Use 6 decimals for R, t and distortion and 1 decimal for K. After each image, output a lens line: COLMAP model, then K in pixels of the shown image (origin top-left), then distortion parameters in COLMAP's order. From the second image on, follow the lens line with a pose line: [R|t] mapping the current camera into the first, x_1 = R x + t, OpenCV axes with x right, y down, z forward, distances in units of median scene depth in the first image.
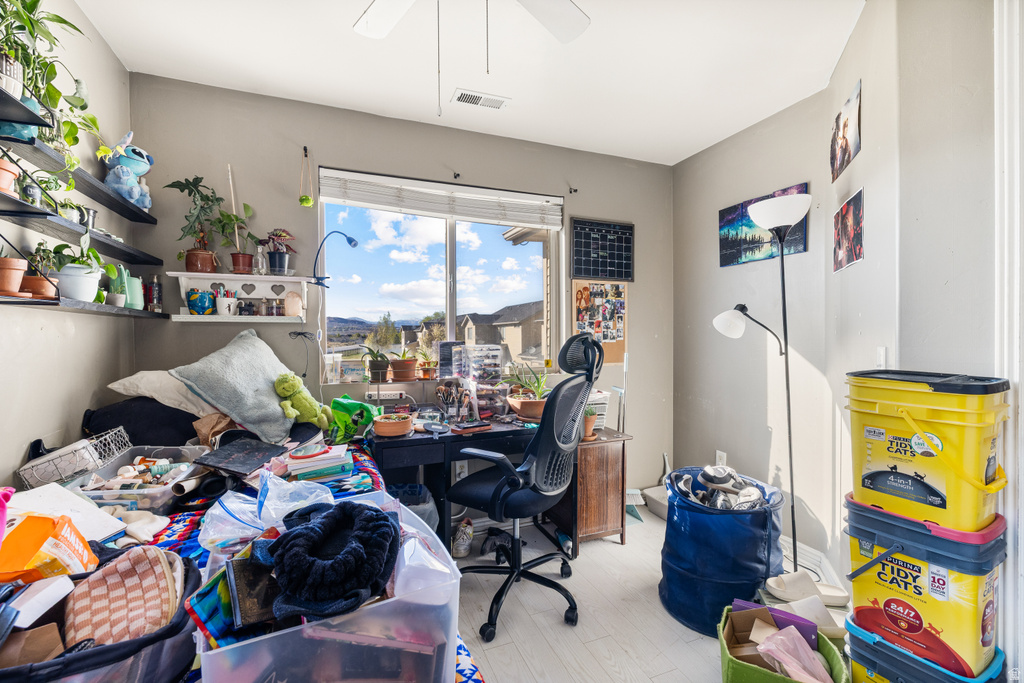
lens RADIAL K [[432.9, 0, 515.2], [0, 432.9, 338.0], [0, 0, 1]] dist [-0.001602, 0.000293]
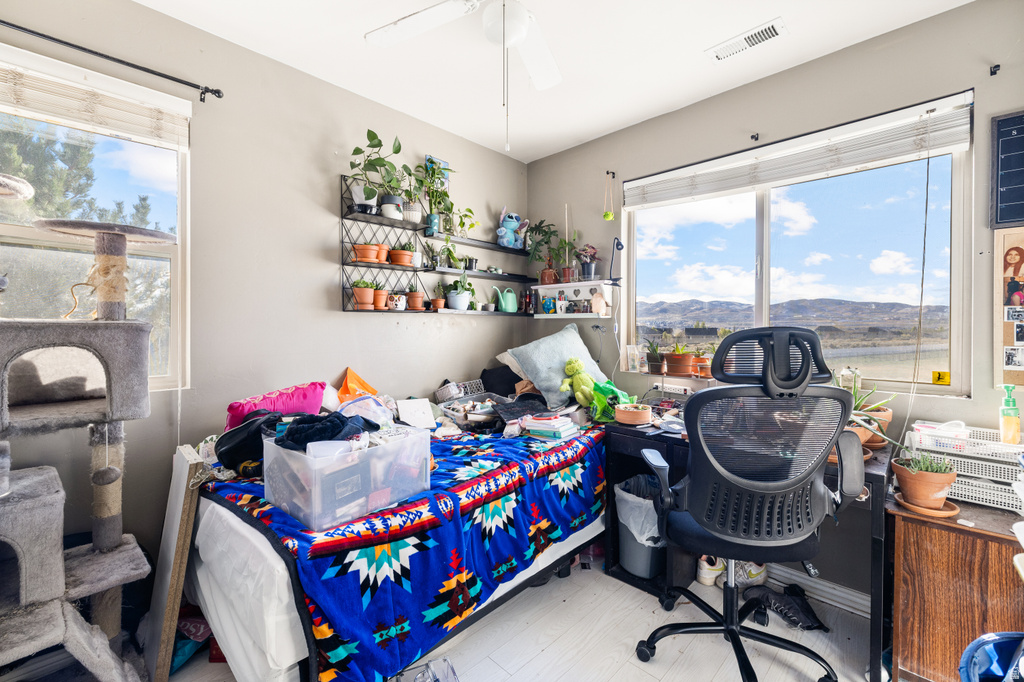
lens RADIAL K [[432.9, 0, 512.1], [0, 432.9, 332.3], [0, 0, 1]] dist [-0.001602, 0.000293]
pose [[0.393576, 0.014595, -0.919176, 0.529993], [-0.013255, 0.999860, 0.010201, -0.004258], [0.919196, 0.008169, 0.393715, 0.294882]]
